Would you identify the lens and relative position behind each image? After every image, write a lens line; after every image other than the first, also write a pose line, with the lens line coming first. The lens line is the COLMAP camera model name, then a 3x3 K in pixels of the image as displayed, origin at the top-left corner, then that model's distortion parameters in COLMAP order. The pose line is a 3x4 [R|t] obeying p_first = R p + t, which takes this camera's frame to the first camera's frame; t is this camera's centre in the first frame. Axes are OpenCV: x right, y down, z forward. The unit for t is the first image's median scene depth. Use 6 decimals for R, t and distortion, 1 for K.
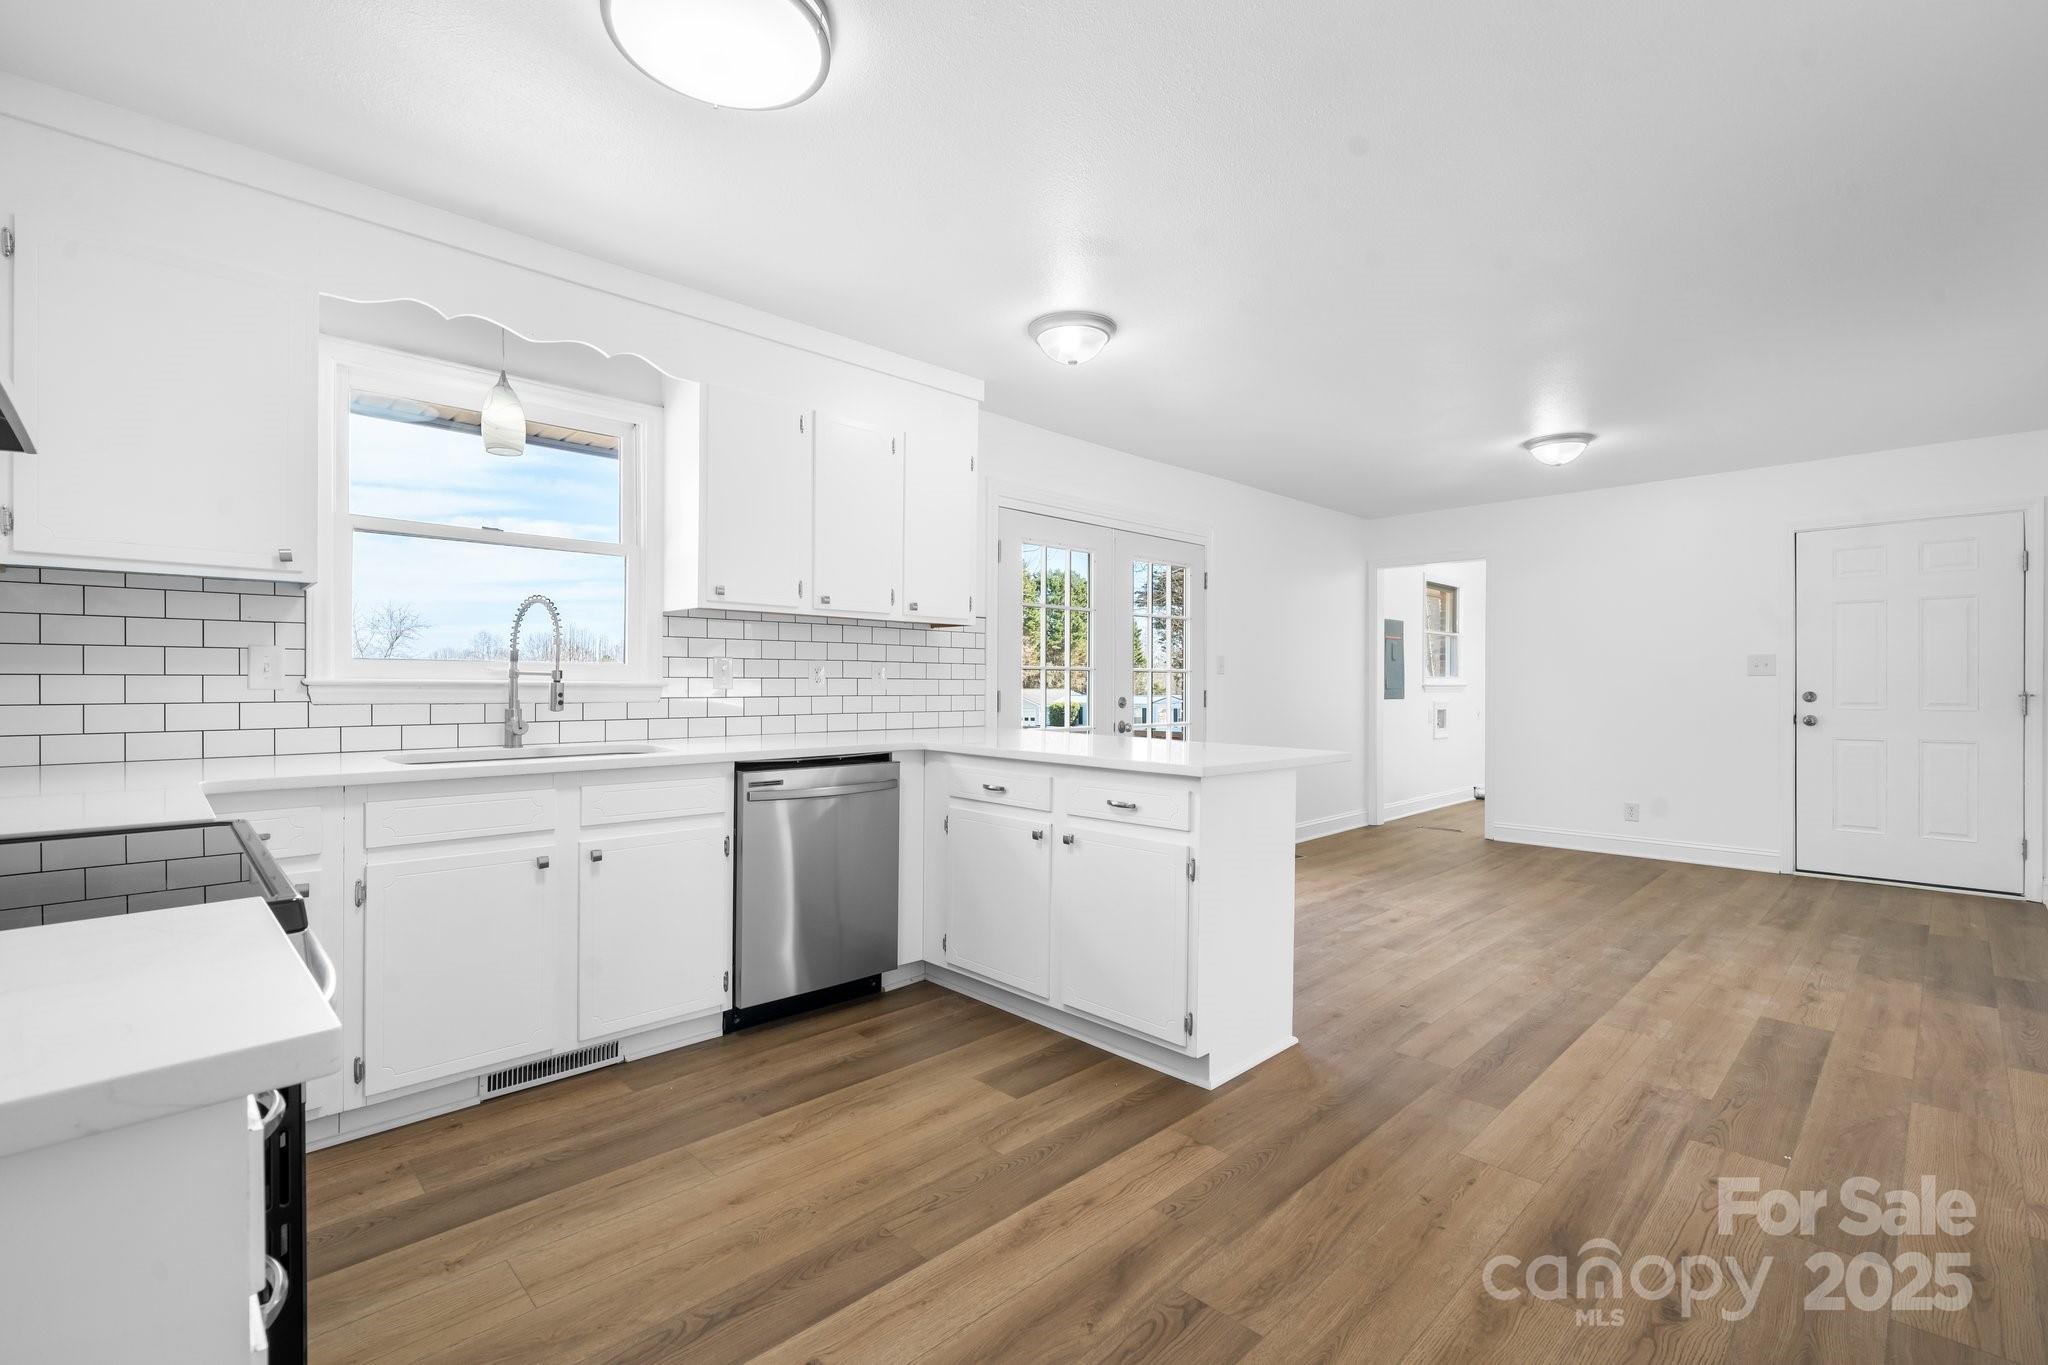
lens RADIAL K [[895.3, 0, 1018.0], [0, 895.3, 682.8], [0, 0, 1]] dist [-0.002267, 0.000420]
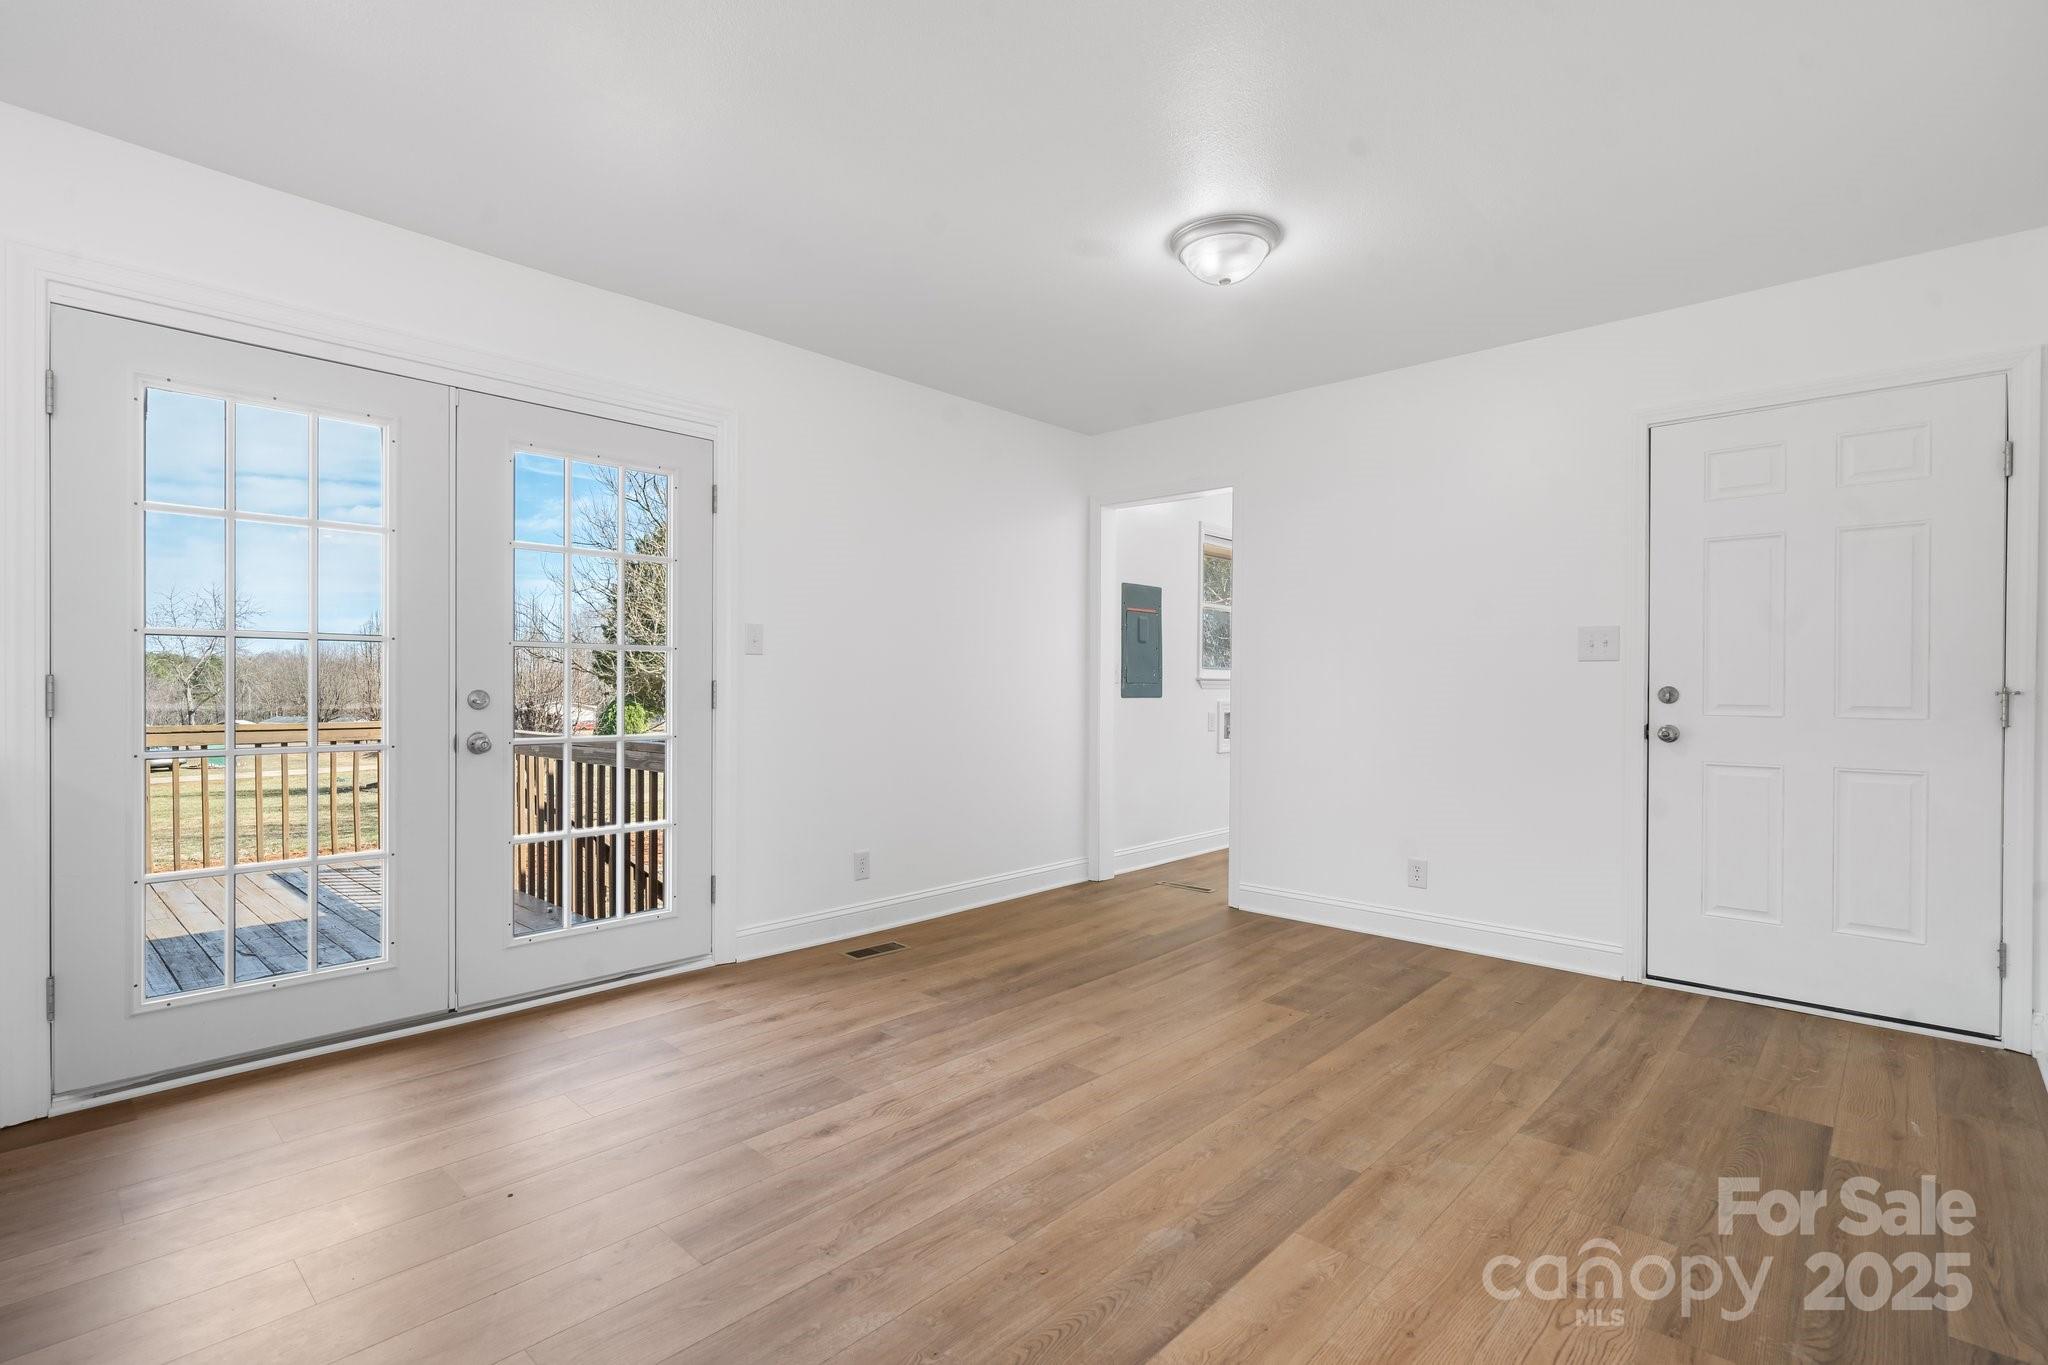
lens RADIAL K [[952.0, 0, 1015.5], [0, 952.0, 686.7], [0, 0, 1]] dist [0.001125, -0.000447]
pose [[0.998643, 0.004336, 0.051898, 0.549658], [-0.004595, 0.999978, 0.004866, 0.012033], [-0.051876, -0.005098, 0.998641, 0.503839]]
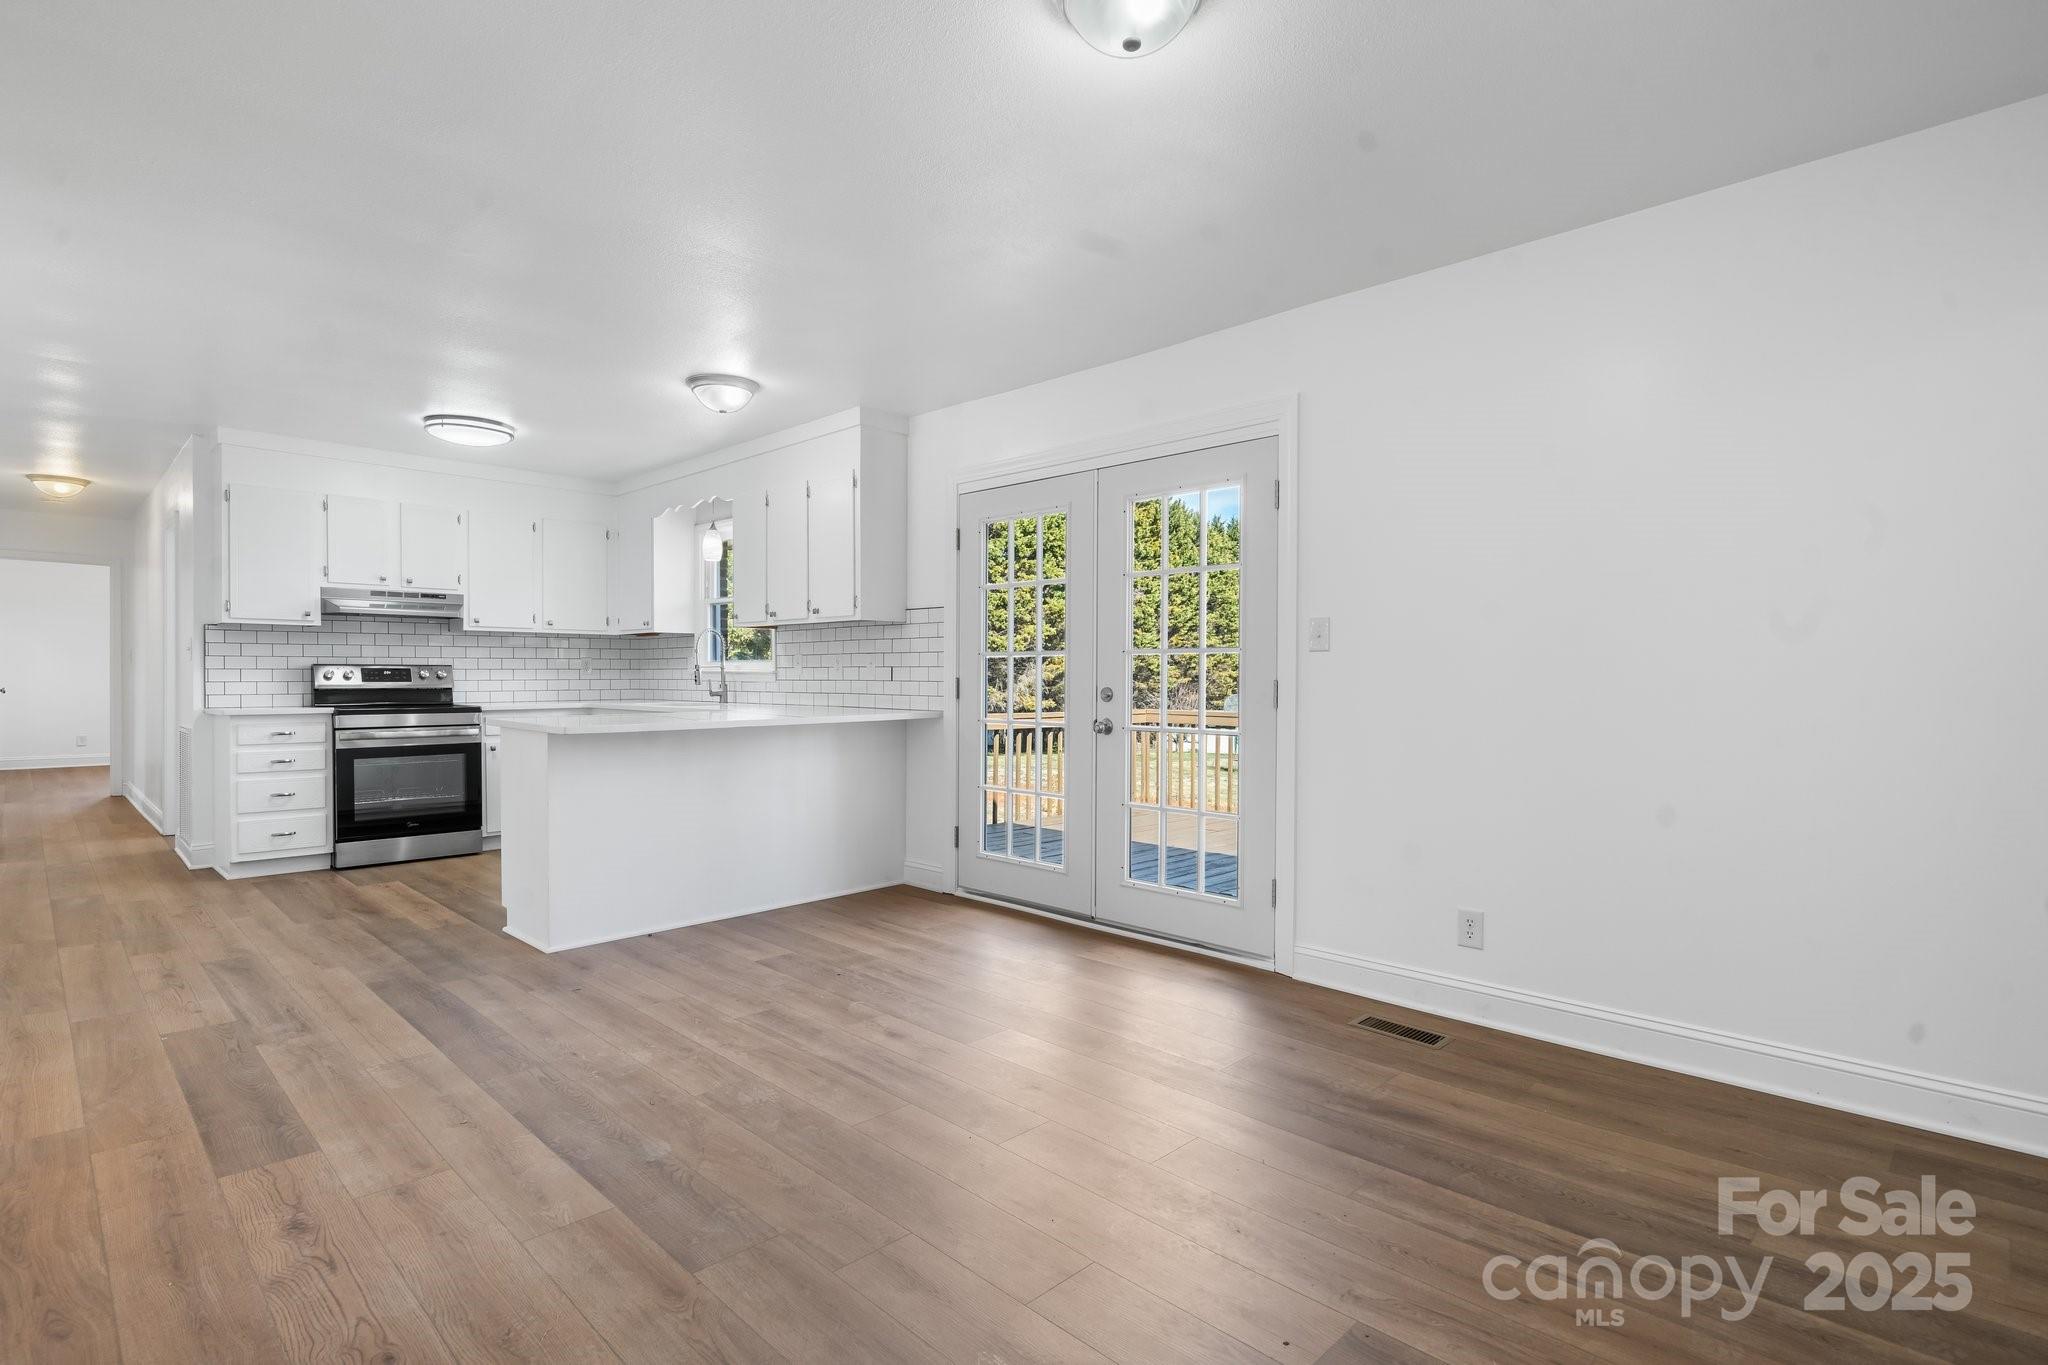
lens RADIAL K [[998.6, 0, 1024.0], [0, 998.6, 682.5], [0, 0, 1]] dist [-0.000429, -0.000549]
pose [[0.028120, 0.001819, -0.999603, 1.250477], [-0.004639, 0.999988, 0.001689, 0.013915], [0.999594, 0.004589, 0.028128, 1.180112]]
